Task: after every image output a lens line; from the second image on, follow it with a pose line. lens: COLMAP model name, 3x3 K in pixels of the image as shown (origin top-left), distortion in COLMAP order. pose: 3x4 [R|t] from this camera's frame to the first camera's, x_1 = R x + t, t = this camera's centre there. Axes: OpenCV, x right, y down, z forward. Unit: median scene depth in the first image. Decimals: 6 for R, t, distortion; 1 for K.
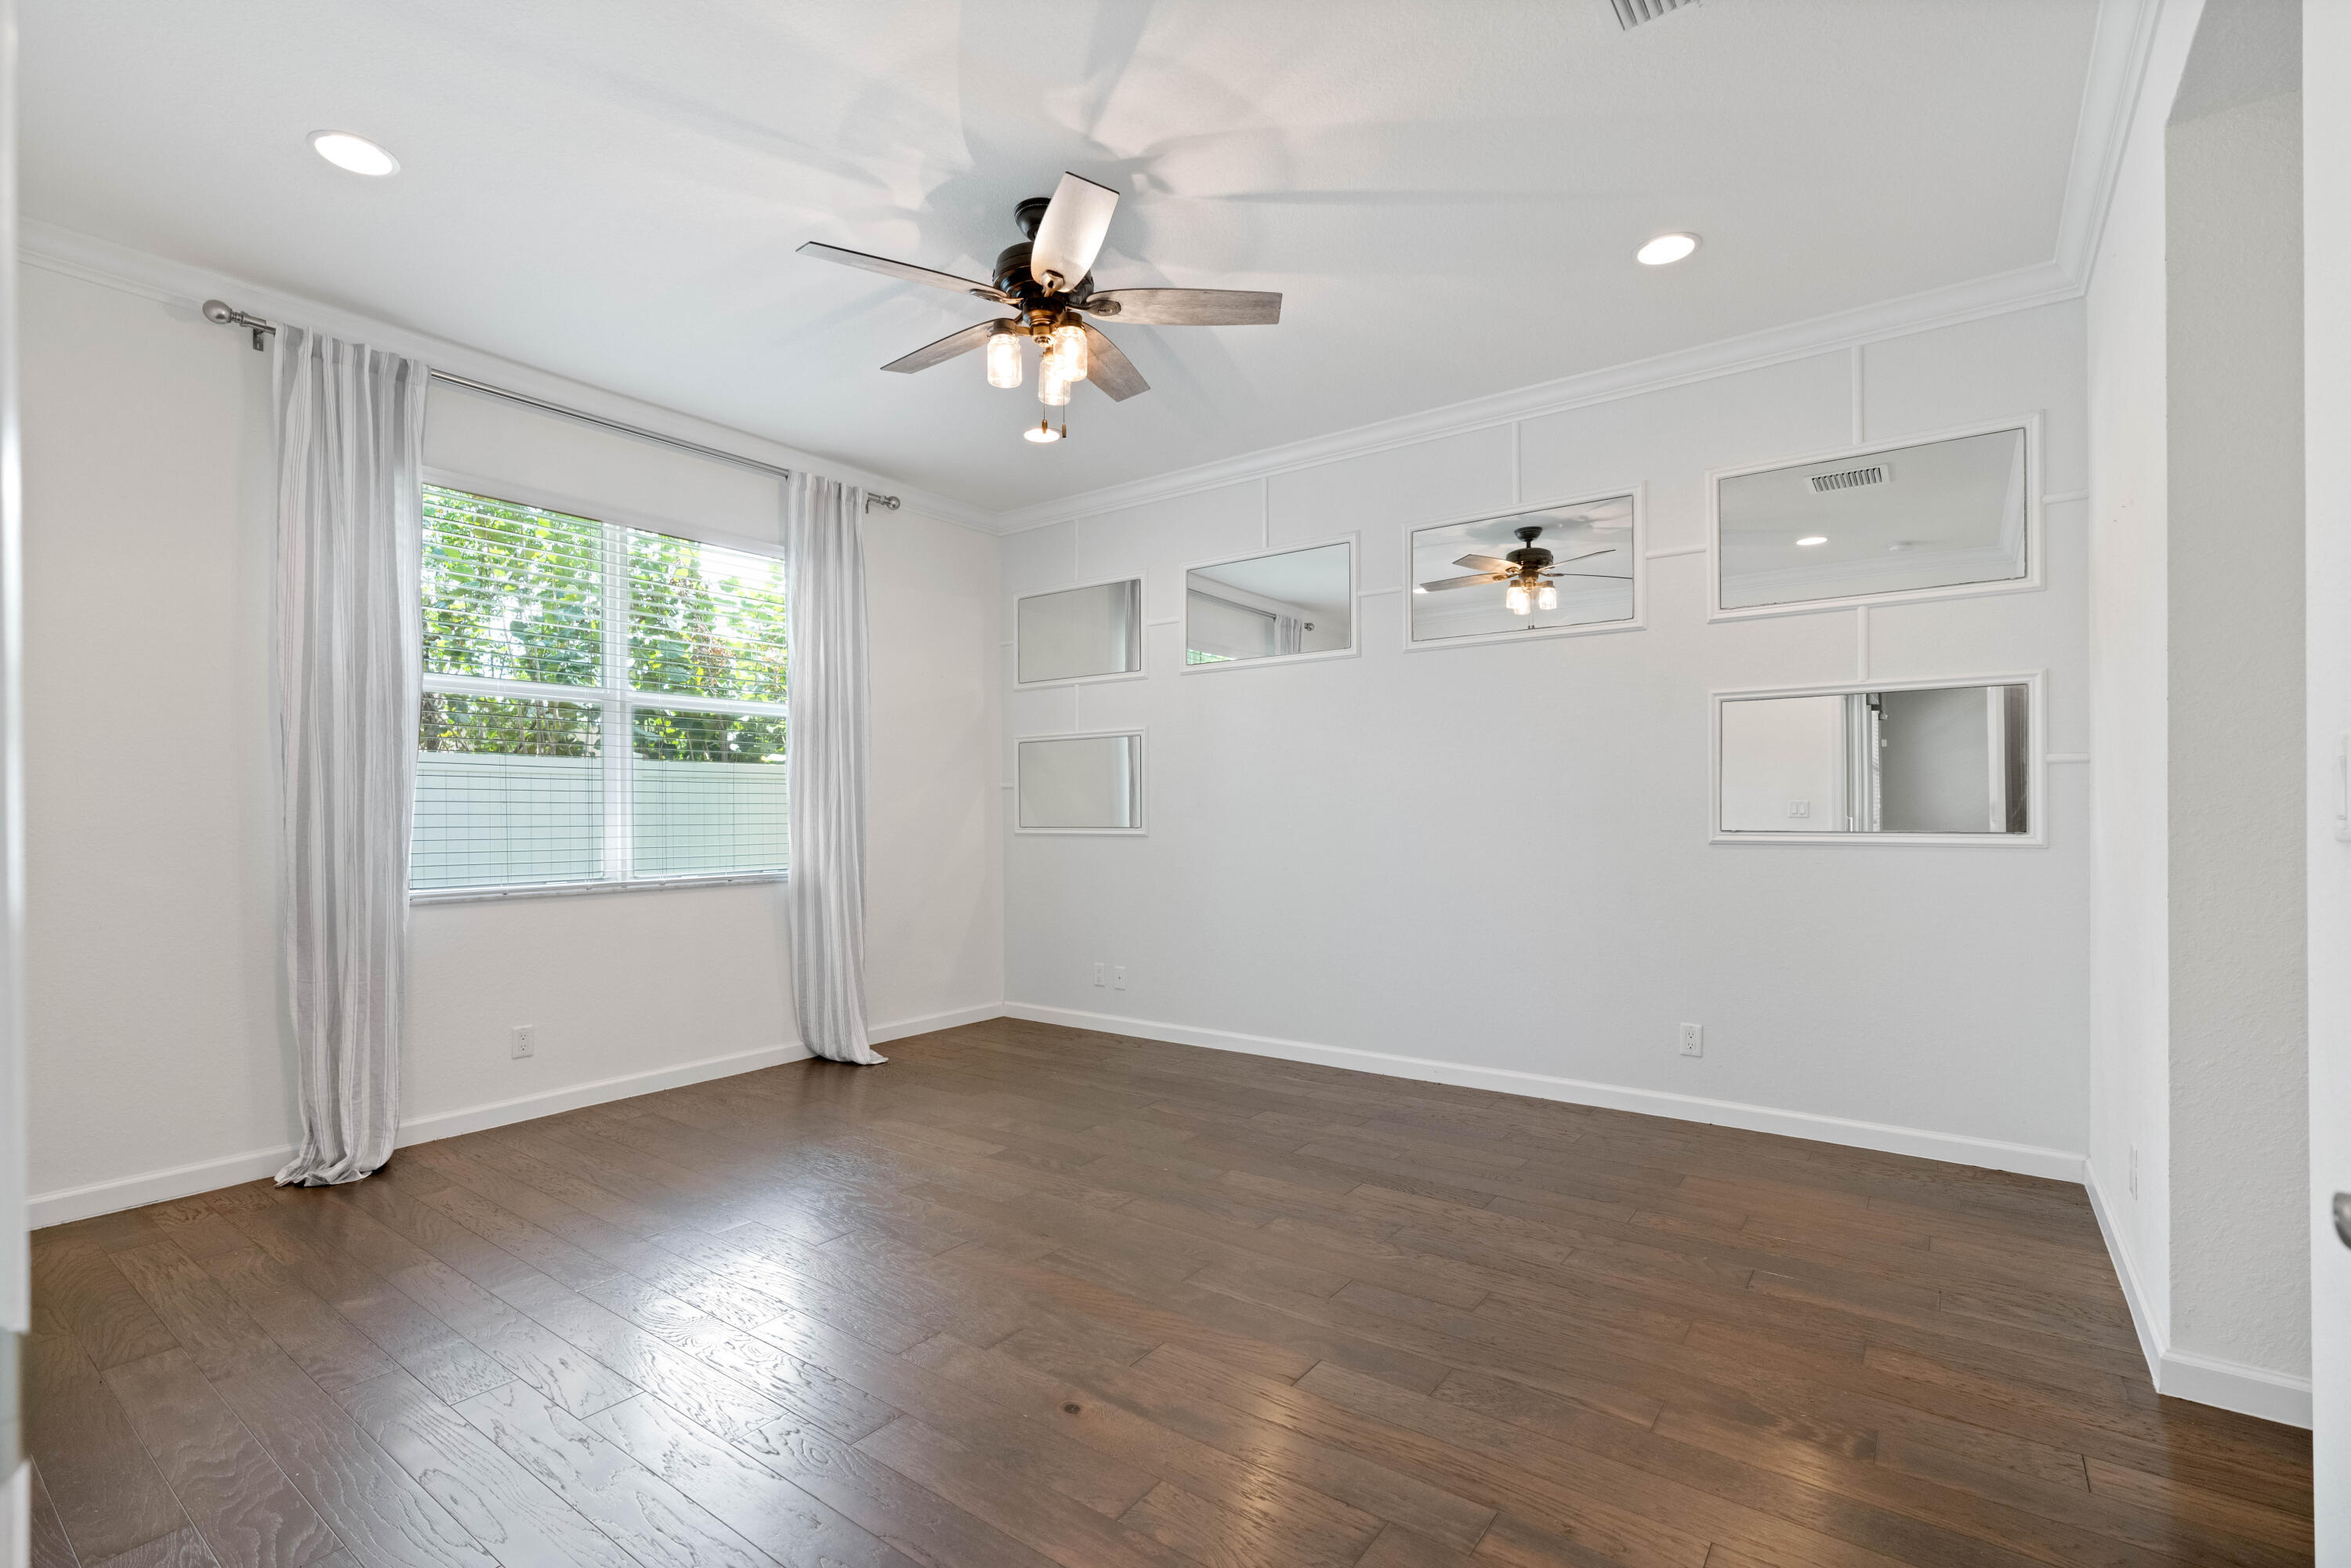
lens RADIAL K [[1063.3, 0, 1189.1], [0, 1063.3, 820.6], [0, 0, 1]] dist [-0.010476, 0.002569]
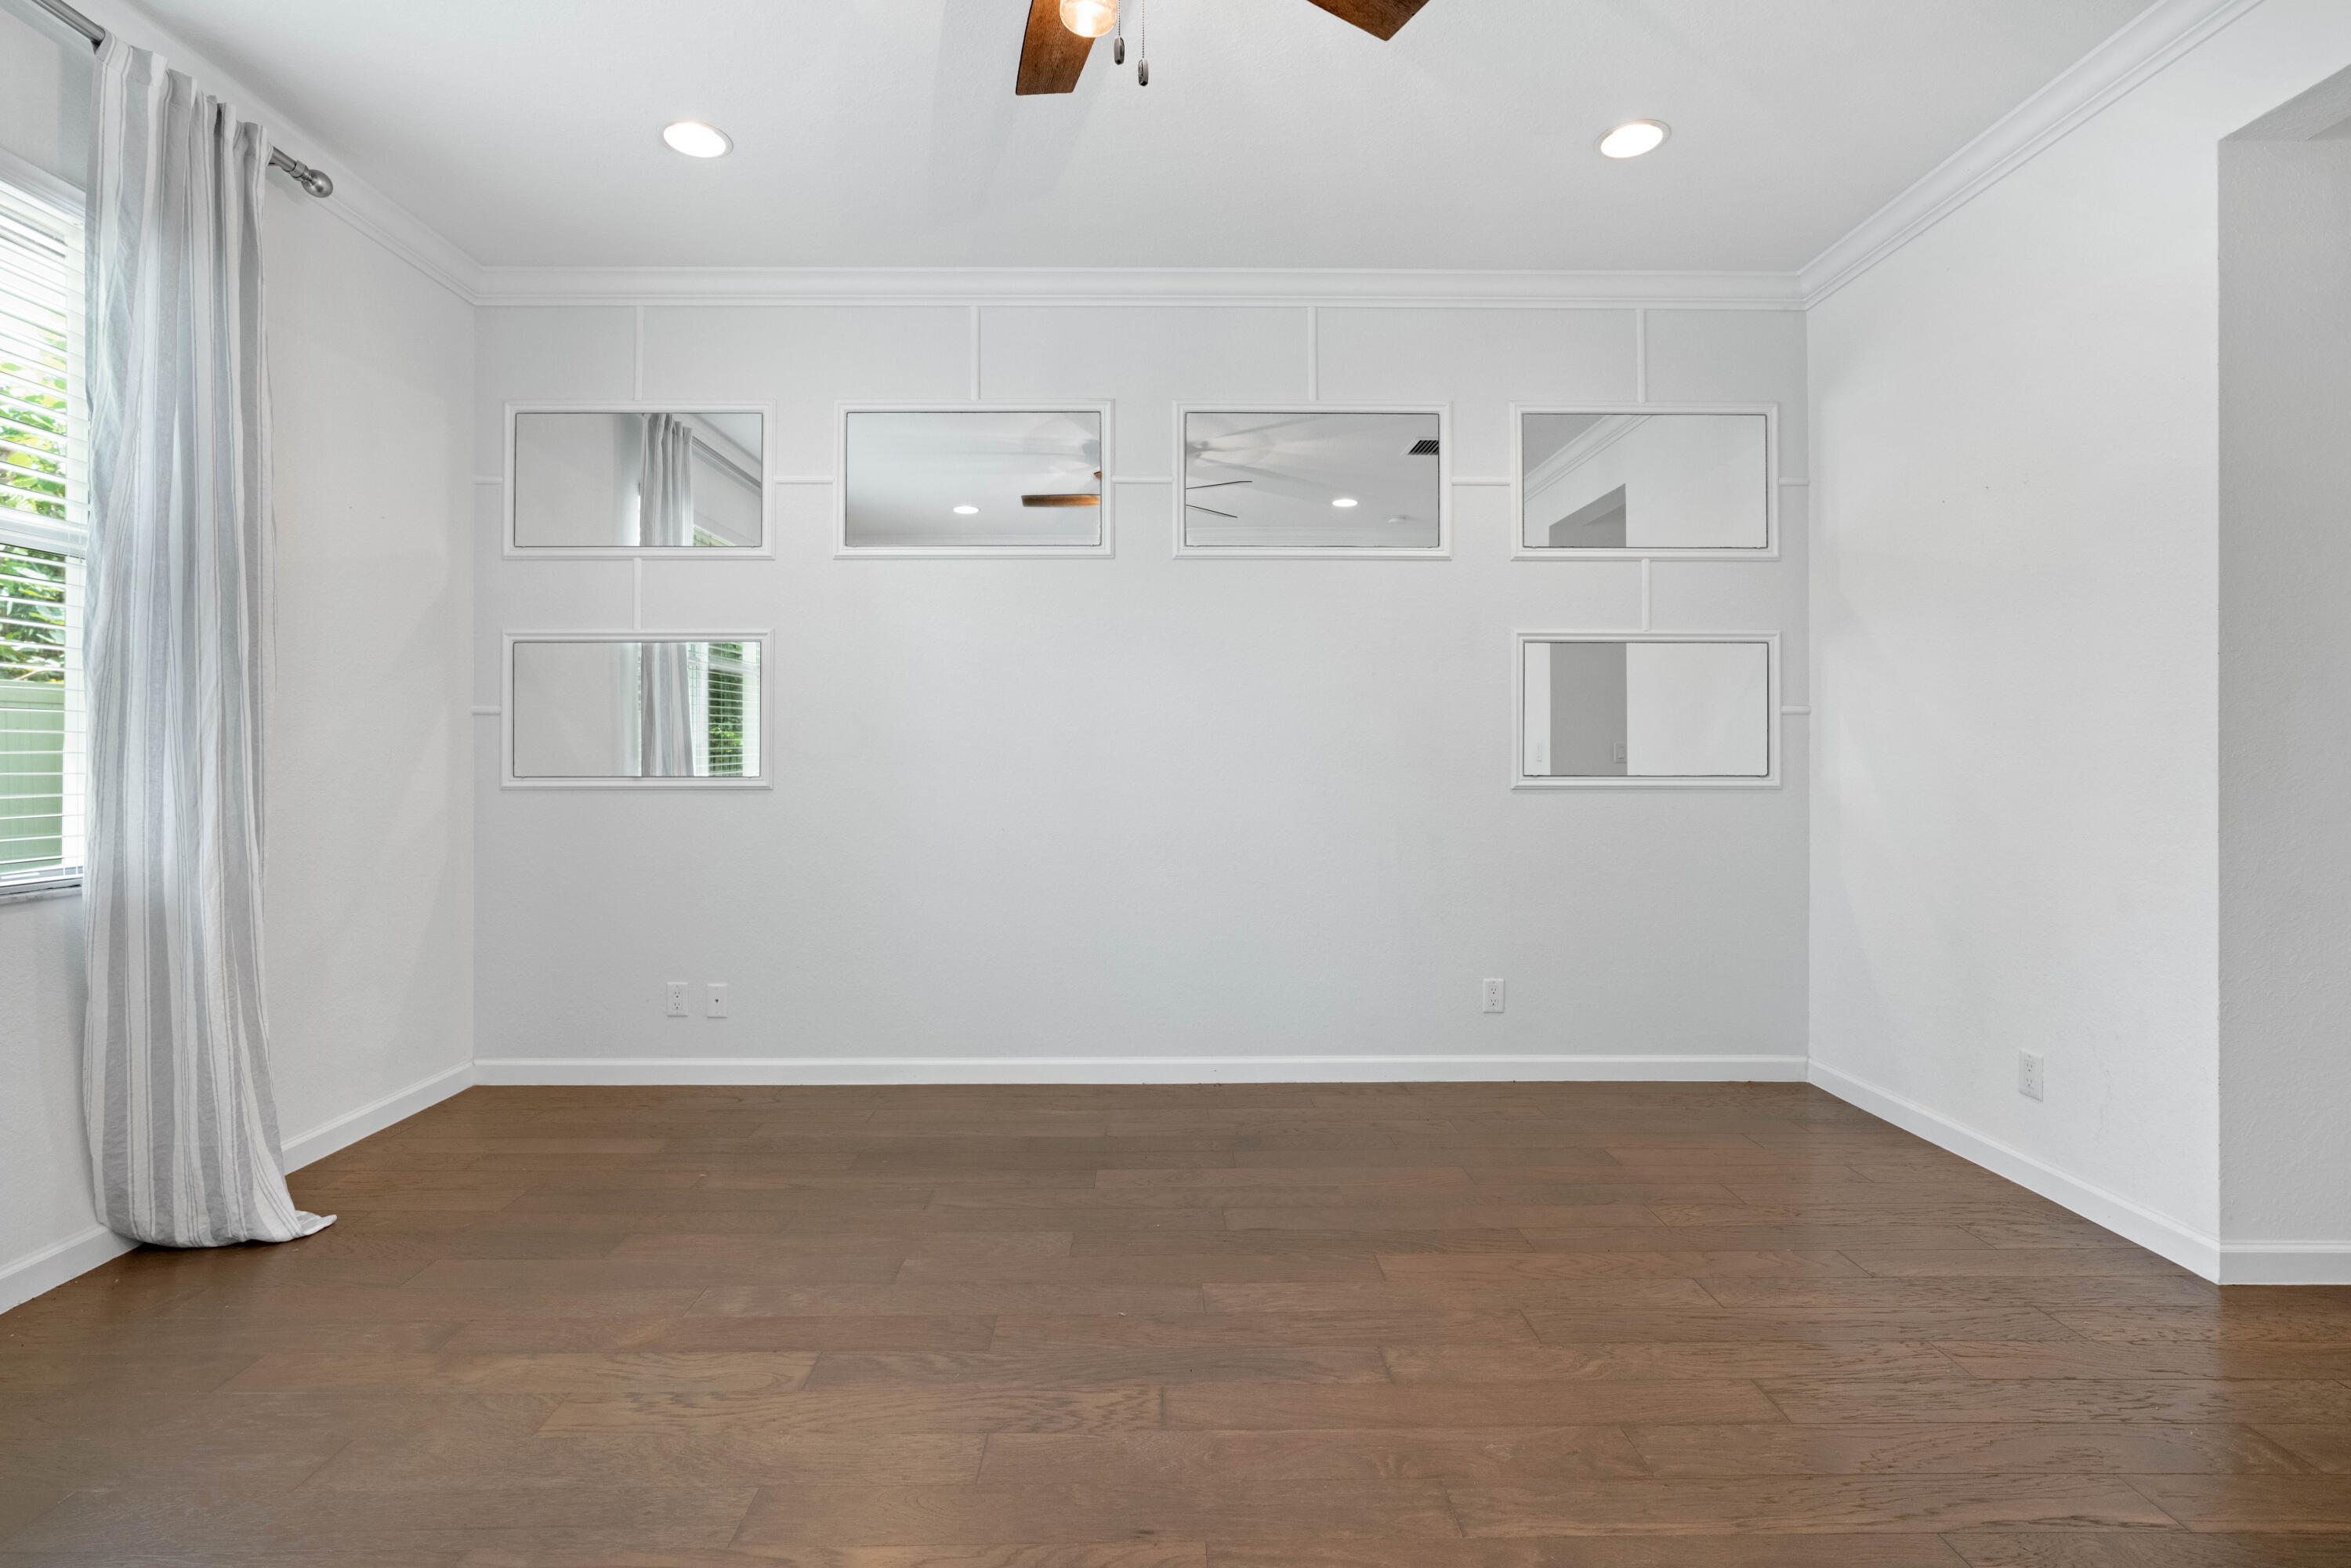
lens RADIAL K [[1063.3, 0, 1177.7], [0, 1063.3, 754.4], [0, 0, 1]] dist [-0.010476, 0.002569]
pose [[0.803231, 0.004752, 0.595648, -0.313869], [0.001681, 0.999946, -0.010245, -0.000426], [-0.595665, 0.009231, 0.803180, 0.389833]]
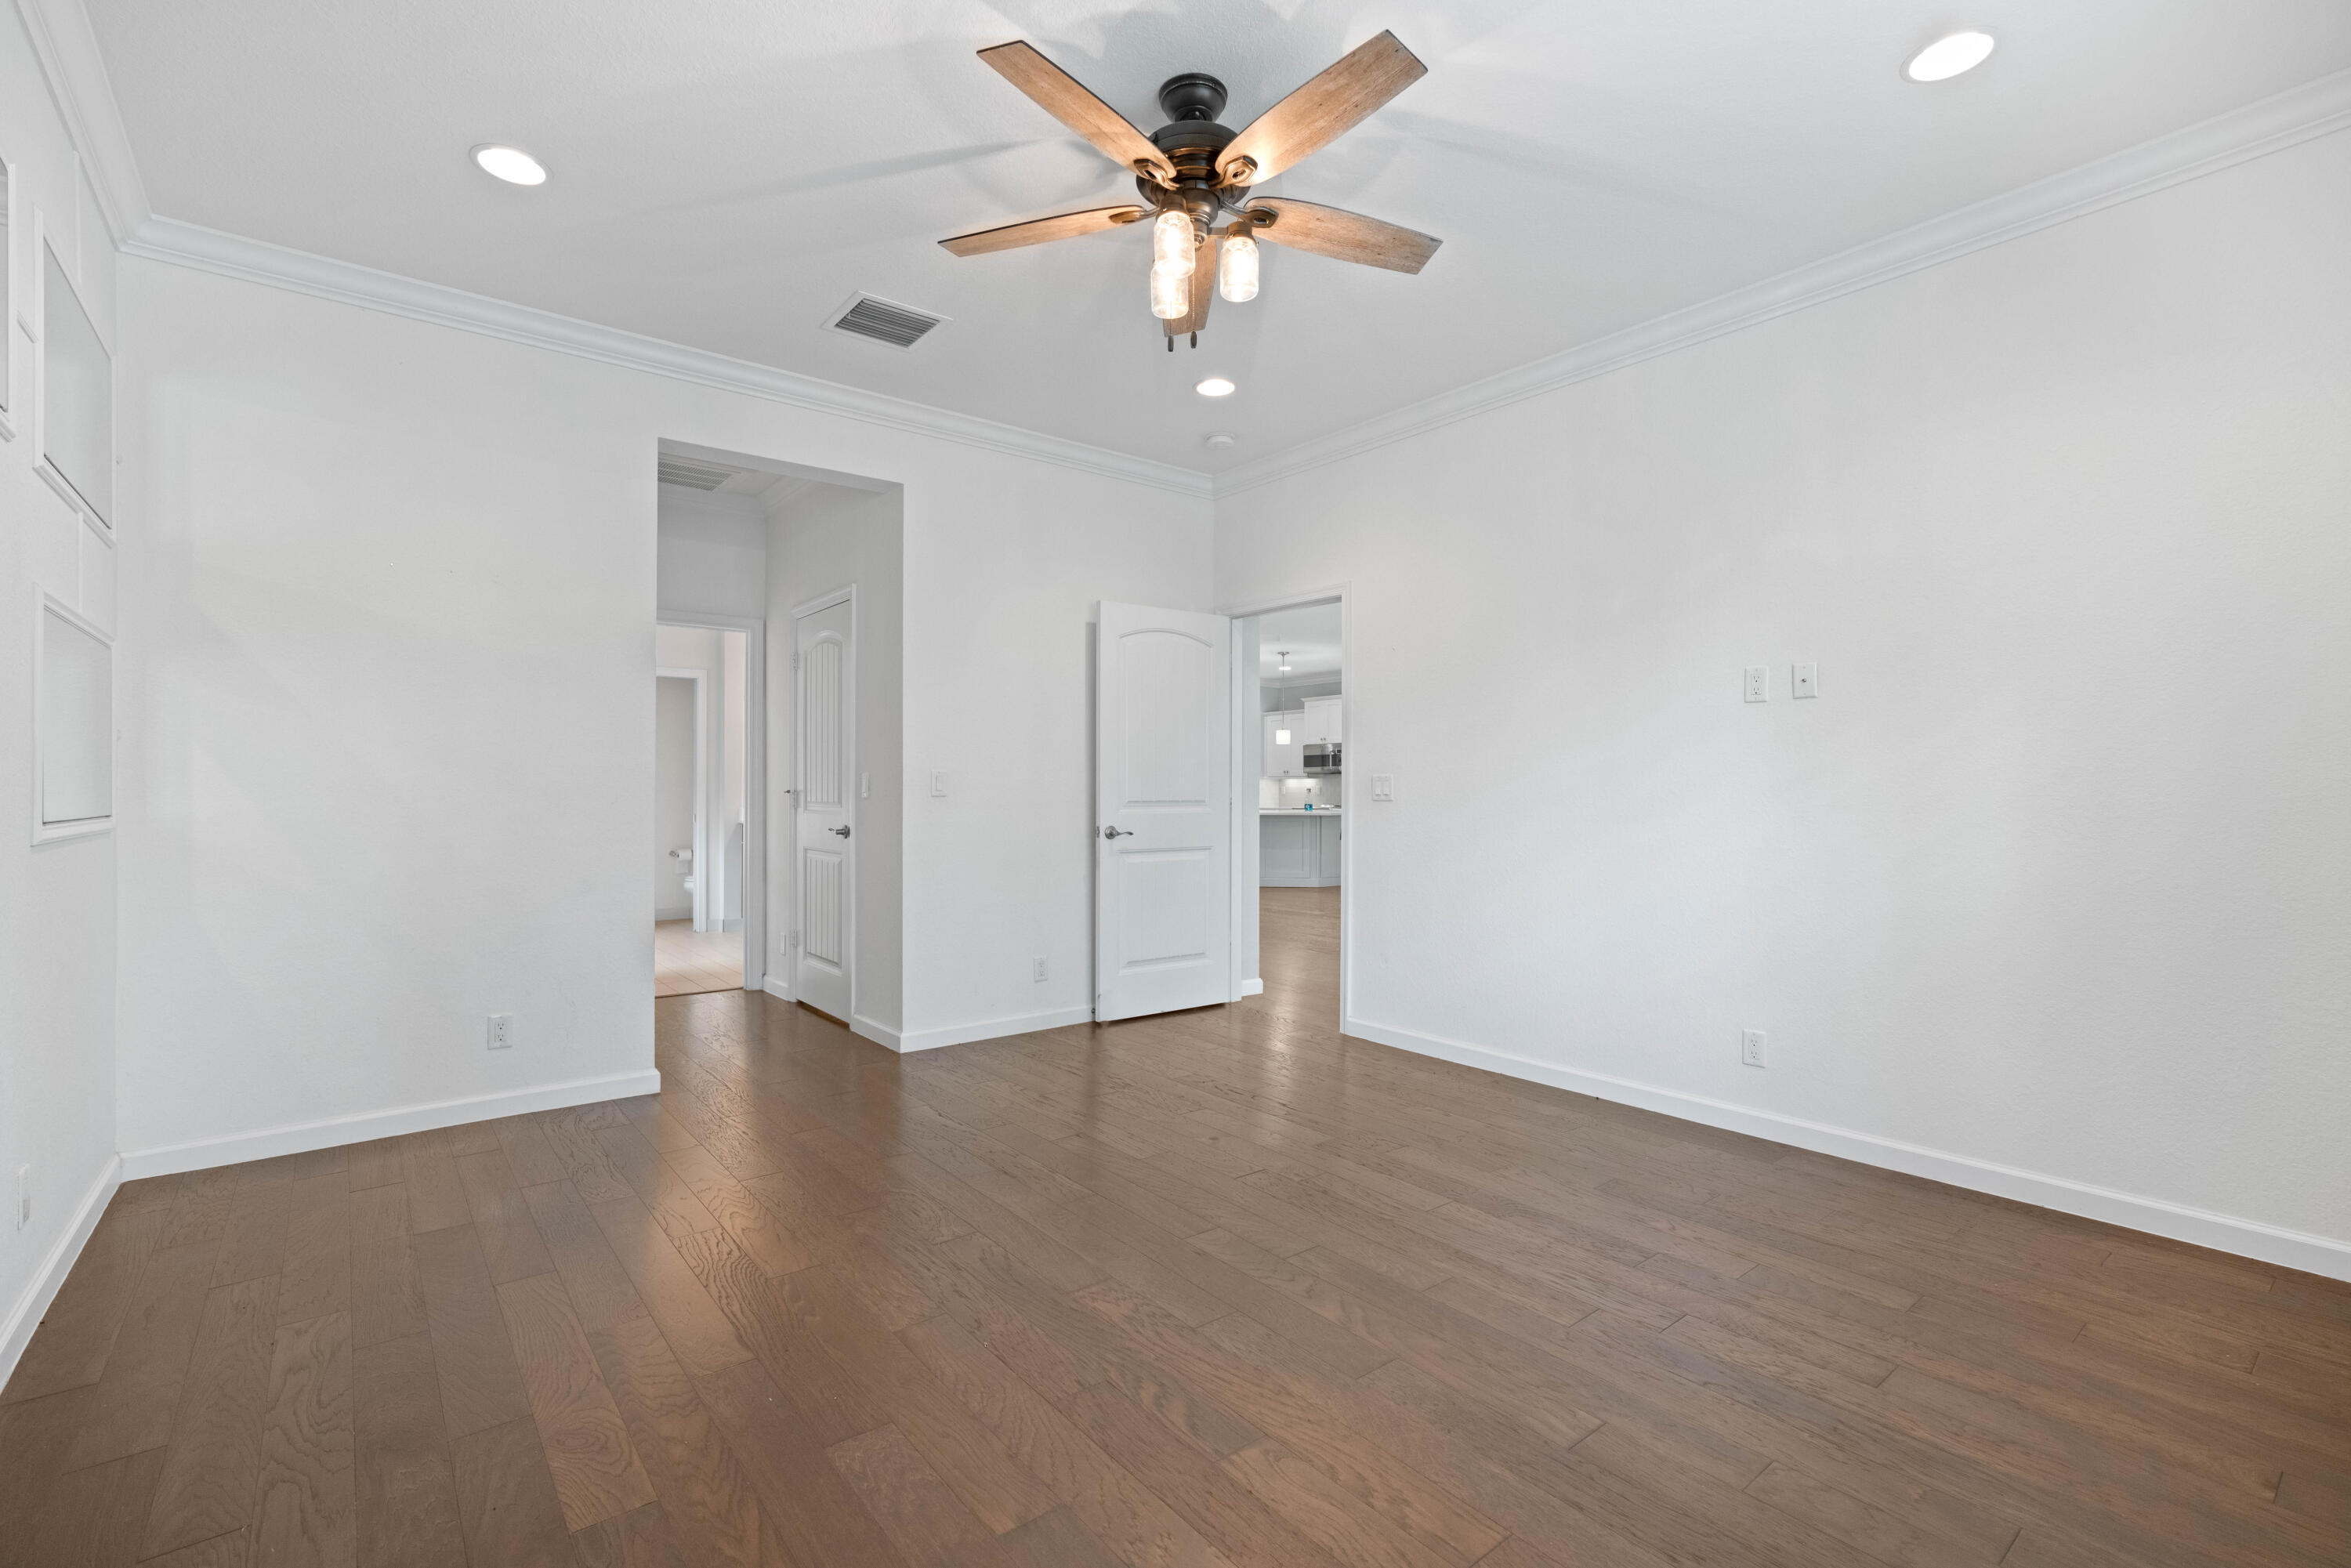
lens RADIAL K [[1063.3, 0, 1158.3], [0, 1063.3, 776.7], [0, 0, 1]] dist [-0.010476, 0.002569]
pose [[-0.958300, 0.006435, 0.285691, -0.255326], [0.006106, 0.999979, -0.002043, -0.009479], [-0.285698, -0.000214, -0.958320, 1.322345]]
